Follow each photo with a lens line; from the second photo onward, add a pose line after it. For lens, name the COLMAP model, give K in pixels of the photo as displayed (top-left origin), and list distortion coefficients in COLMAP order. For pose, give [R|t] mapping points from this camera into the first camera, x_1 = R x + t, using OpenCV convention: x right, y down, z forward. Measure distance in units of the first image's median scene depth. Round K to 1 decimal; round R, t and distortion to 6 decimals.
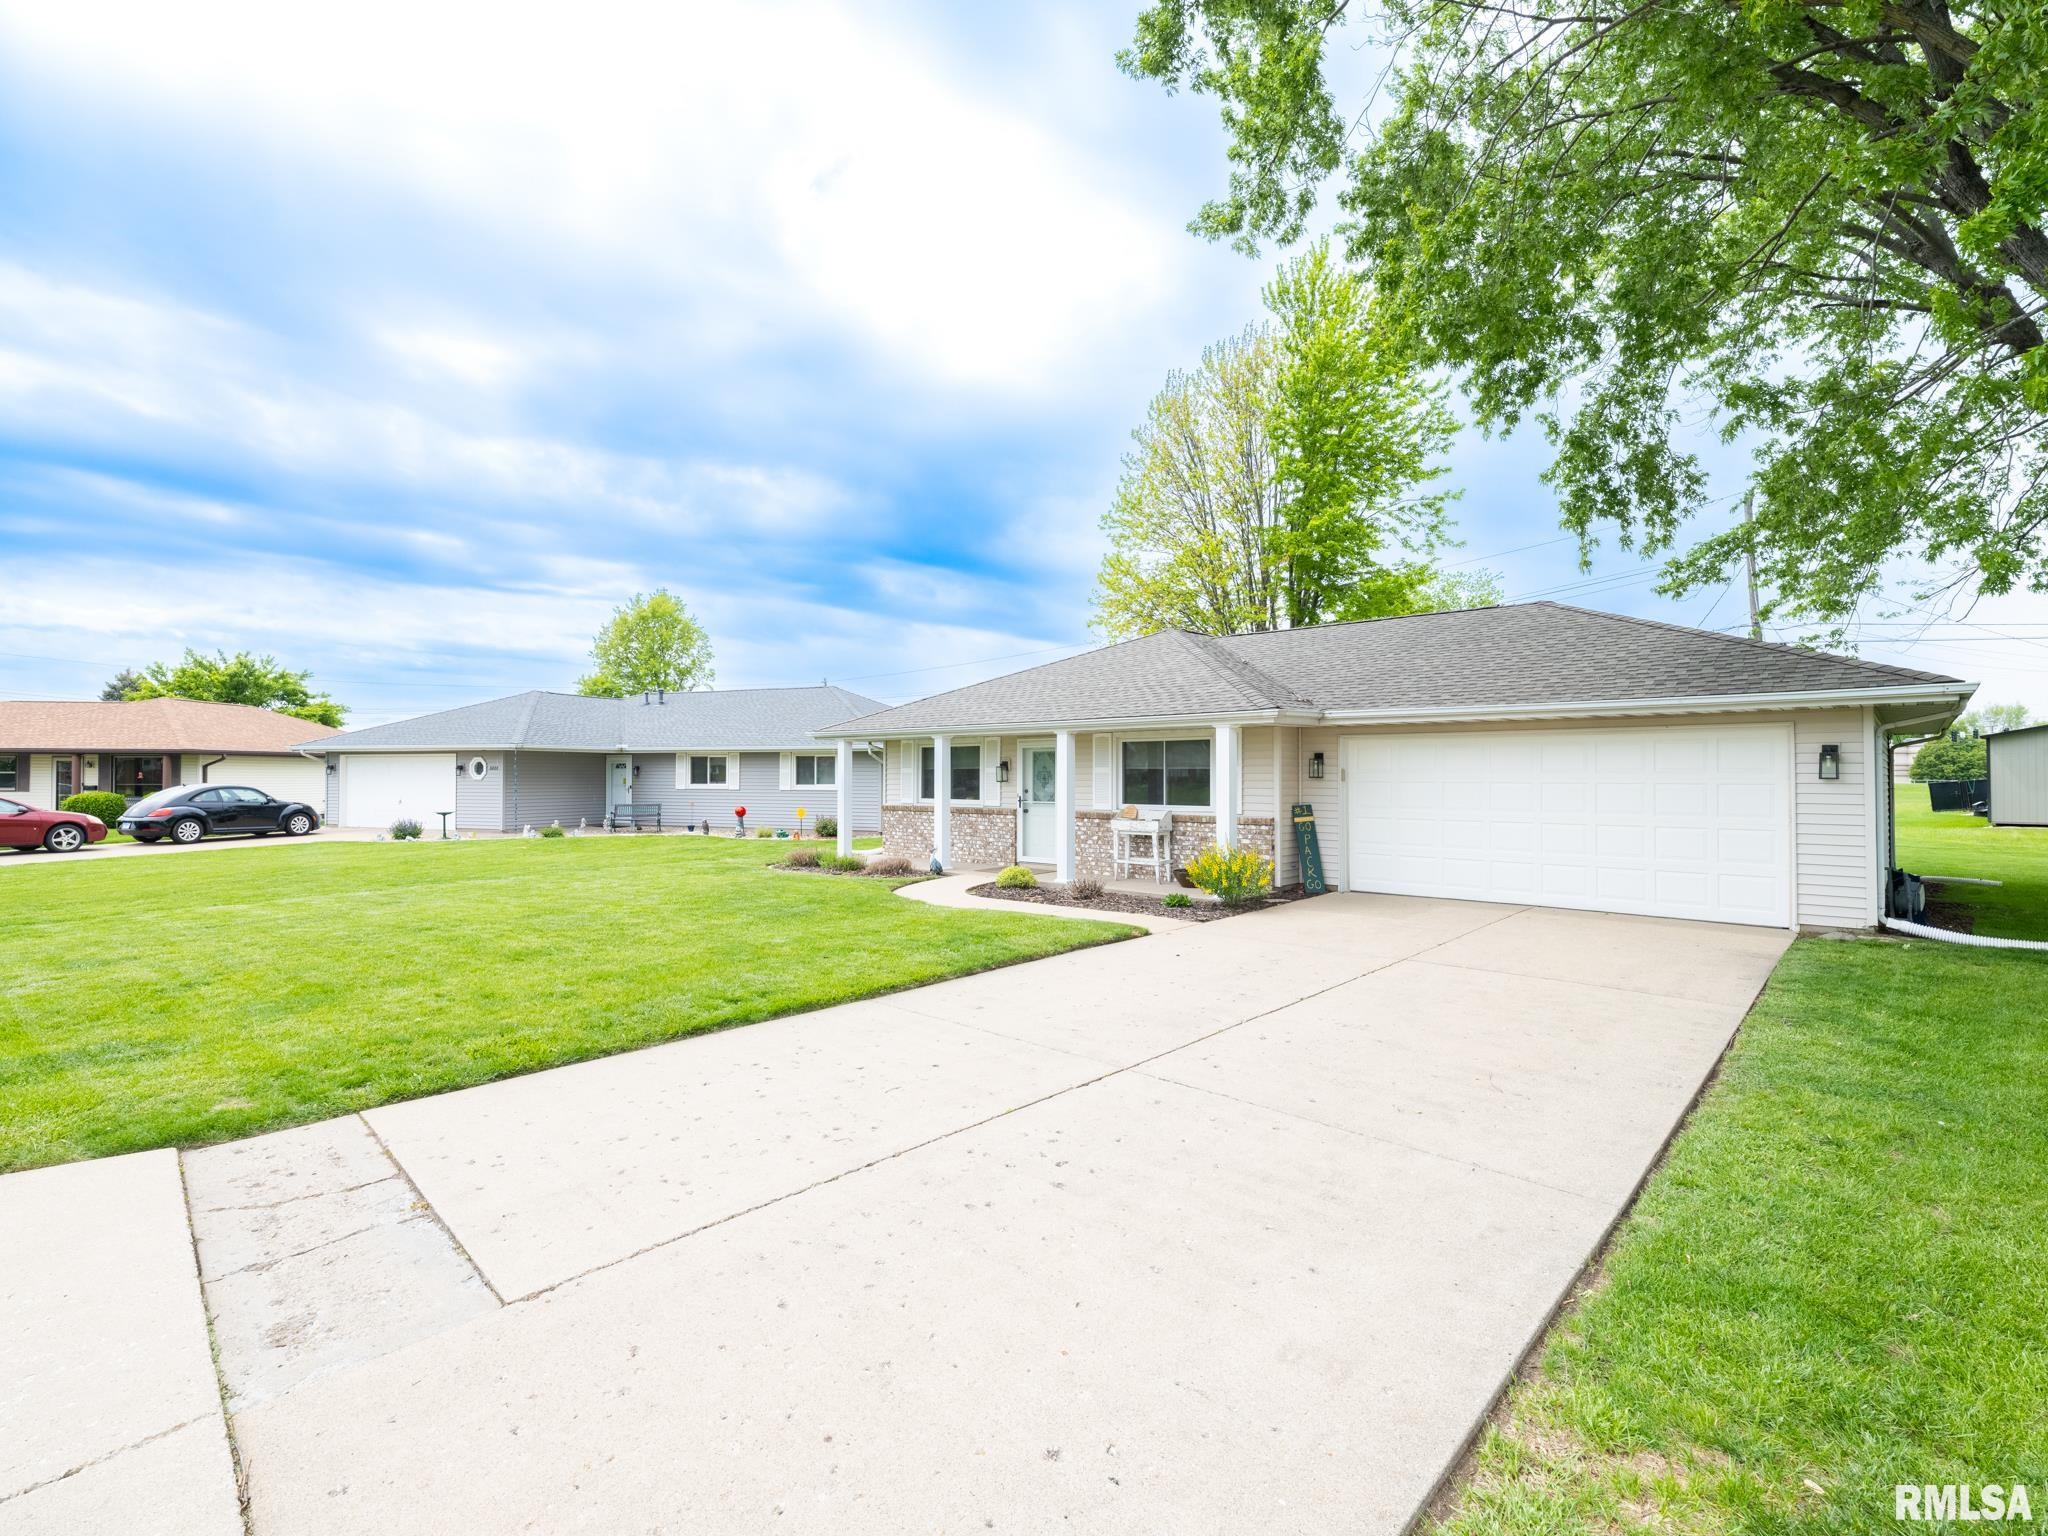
lens RADIAL K [[987.6, 0, 1013.5], [0, 987.6, 768.3], [0, 0, 1]] dist [-0.027337, -0.000662]
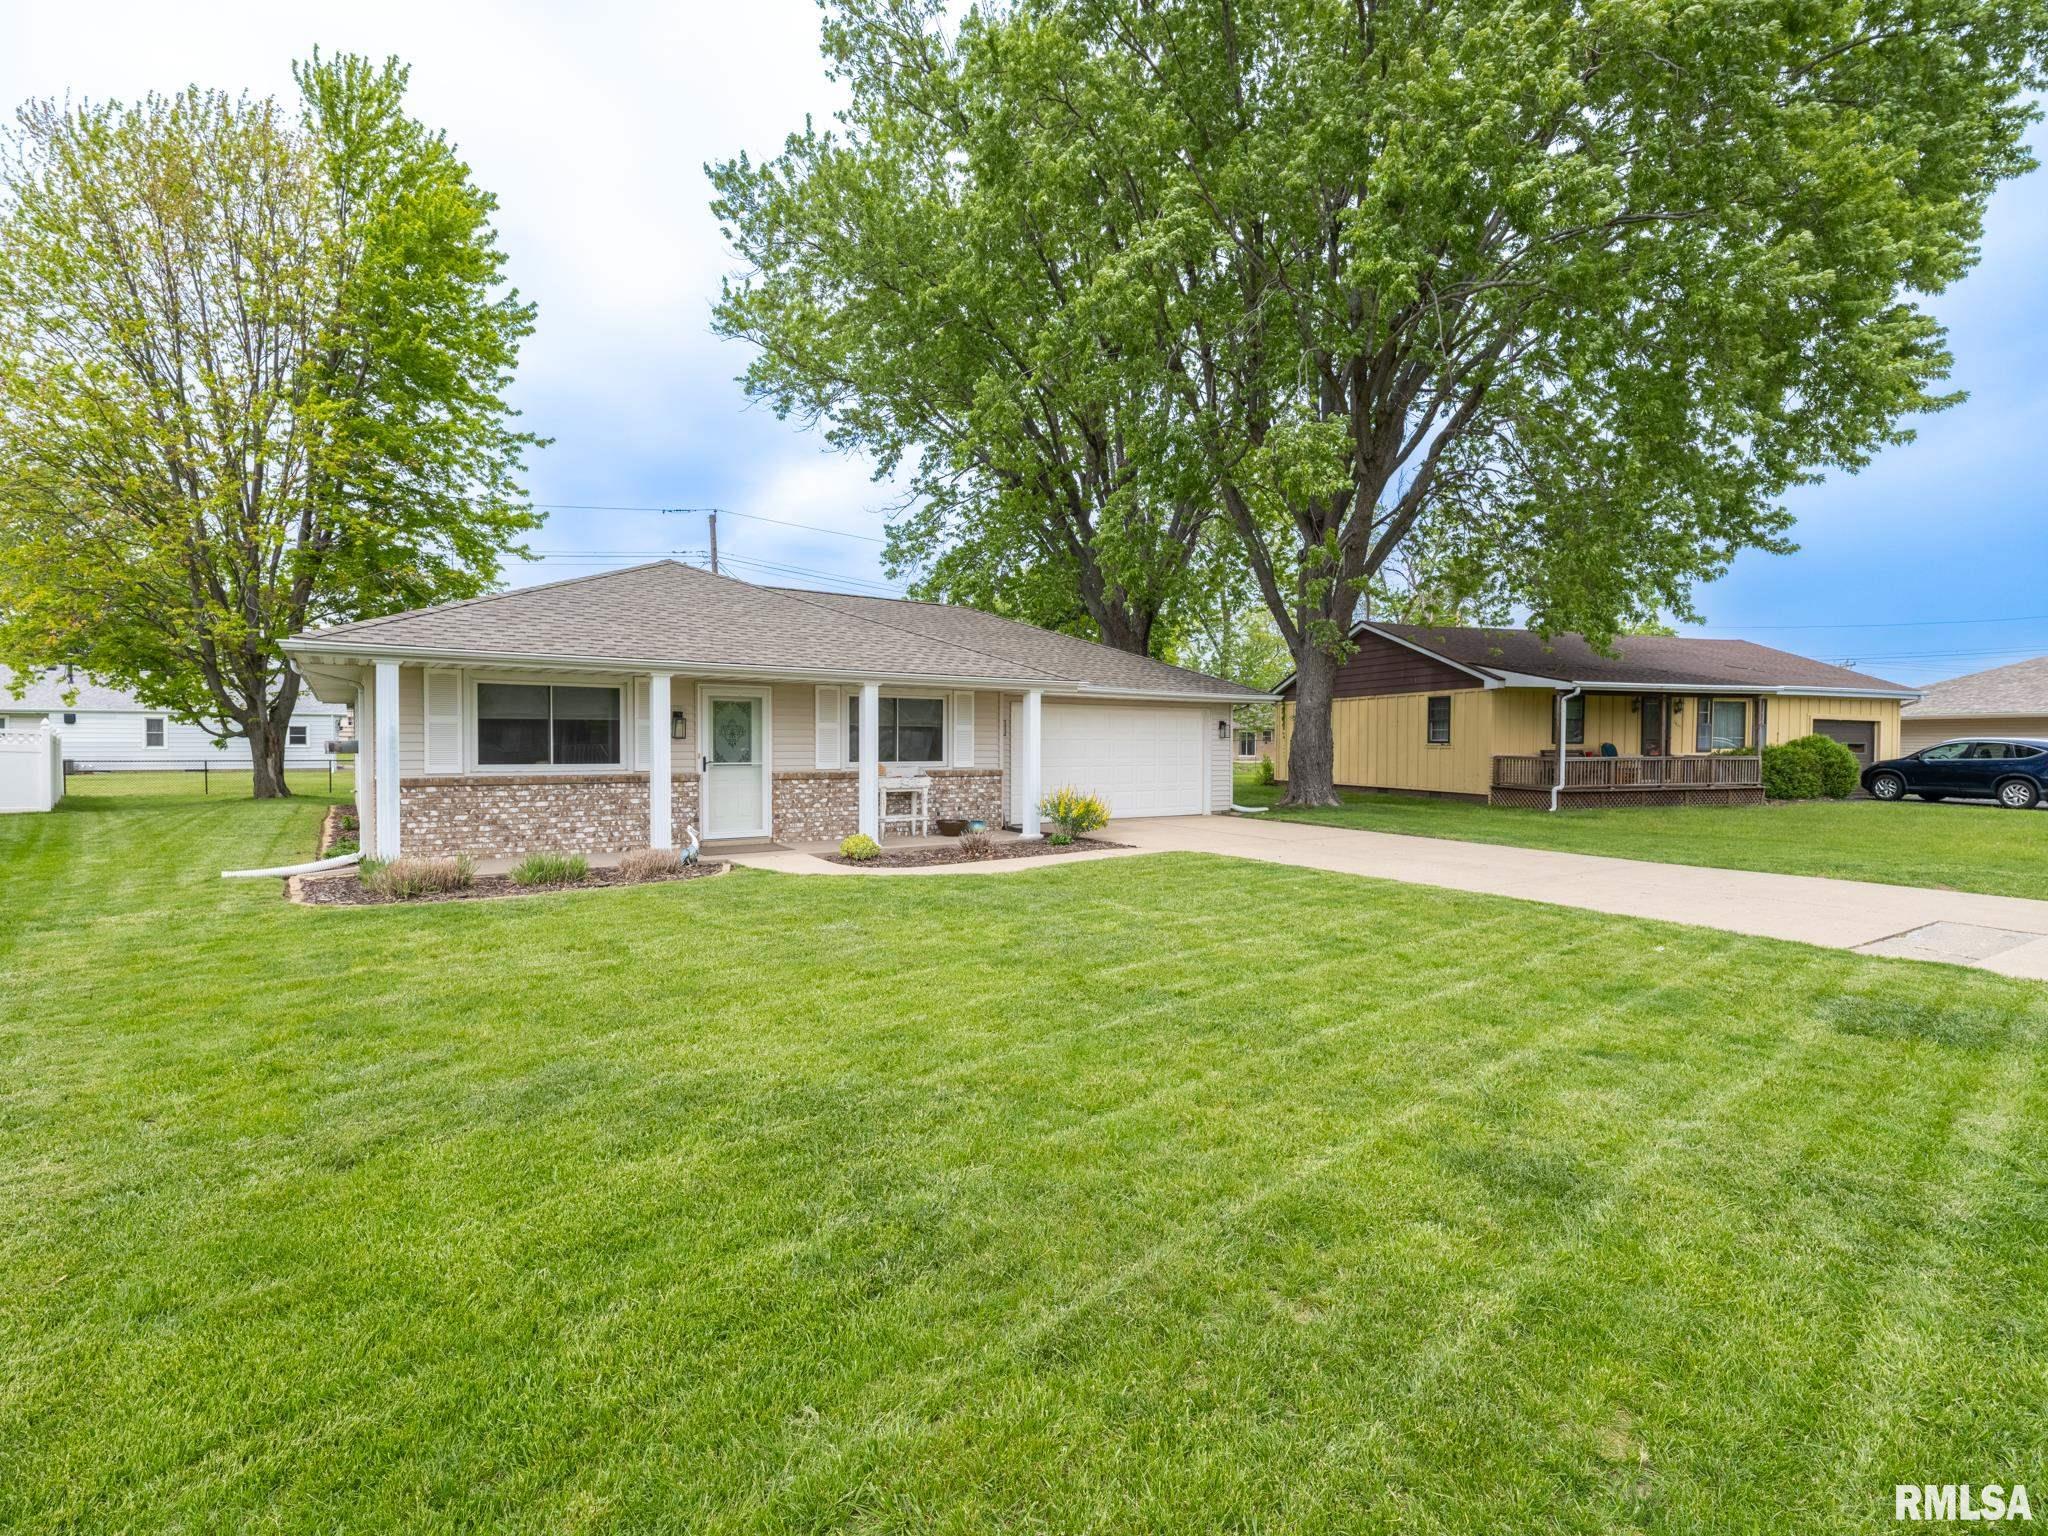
lens RADIAL K [[961.6, 0, 1016.8], [0, 961.6, 768.9], [0, 0, 1]] dist [-0.001779, 0.000101]
pose [[0.178570, -0.032561, 0.983388, -0.690236], [-0.016129, 0.999221, 0.036014, 0.006111], [-0.983795, -0.022292, 0.177906, 0.607355]]
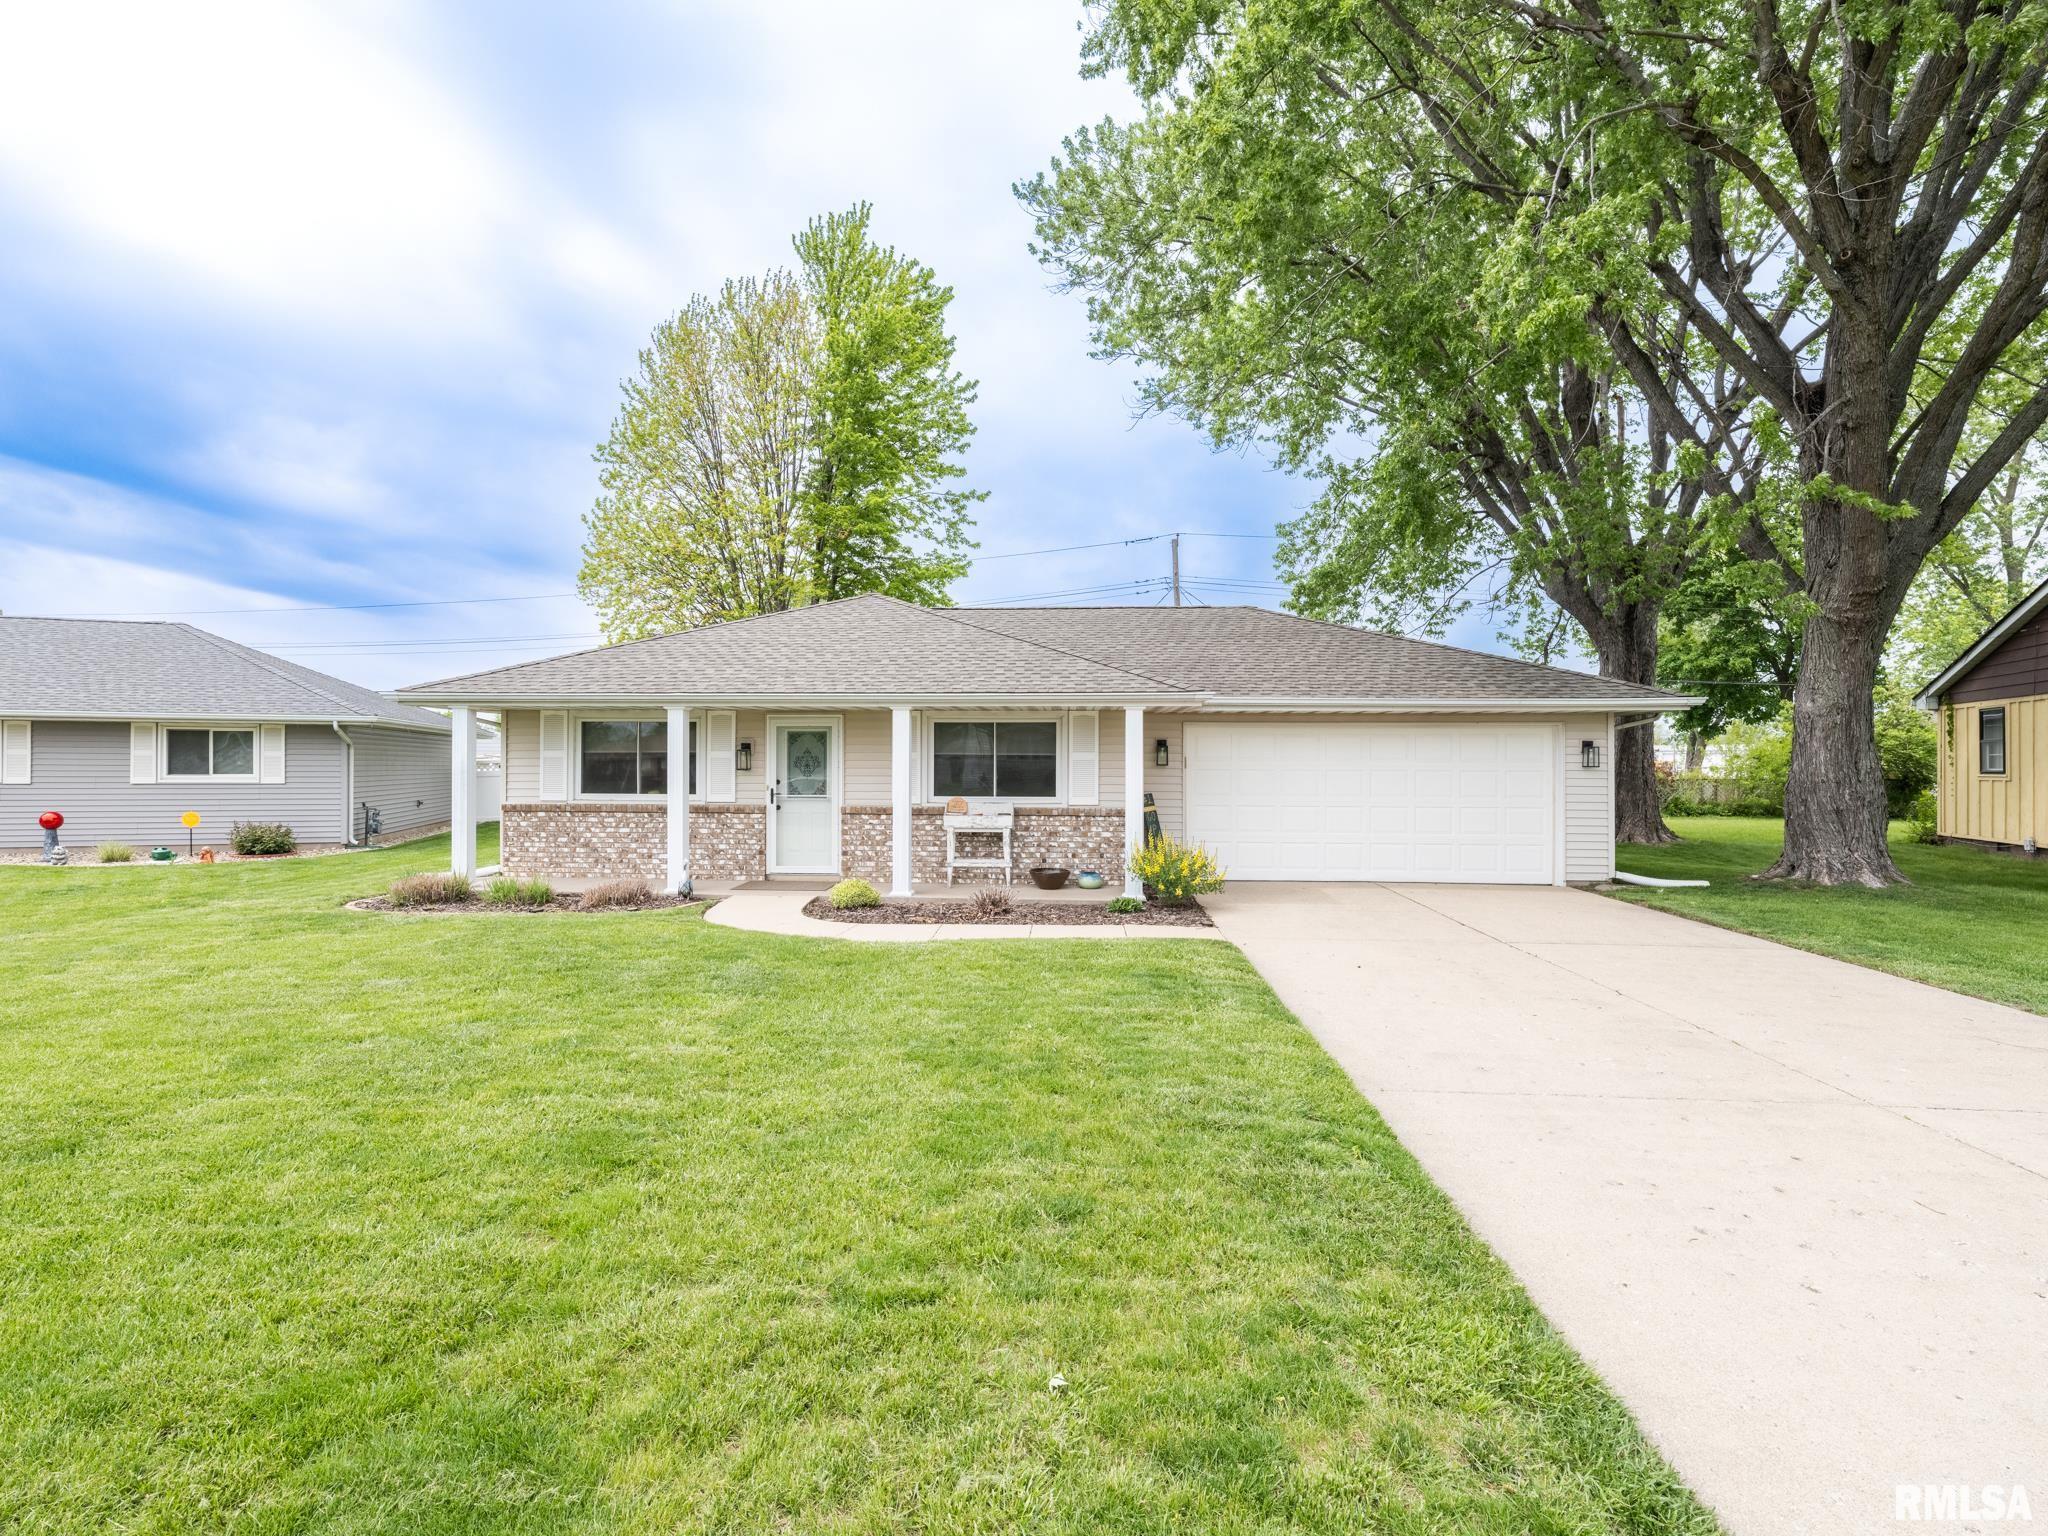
lens RADIAL K [[987.6, 0, 1013.5], [0, 987.6, 768.3], [0, 0, 1]] dist [-0.027337, -0.000662]
pose [[0.764102, -0.000521, 0.645095, -0.339963], [-0.007672, 0.999922, 0.009895, 0.003181], [-0.645049, -0.012510, 0.764039, 0.284053]]
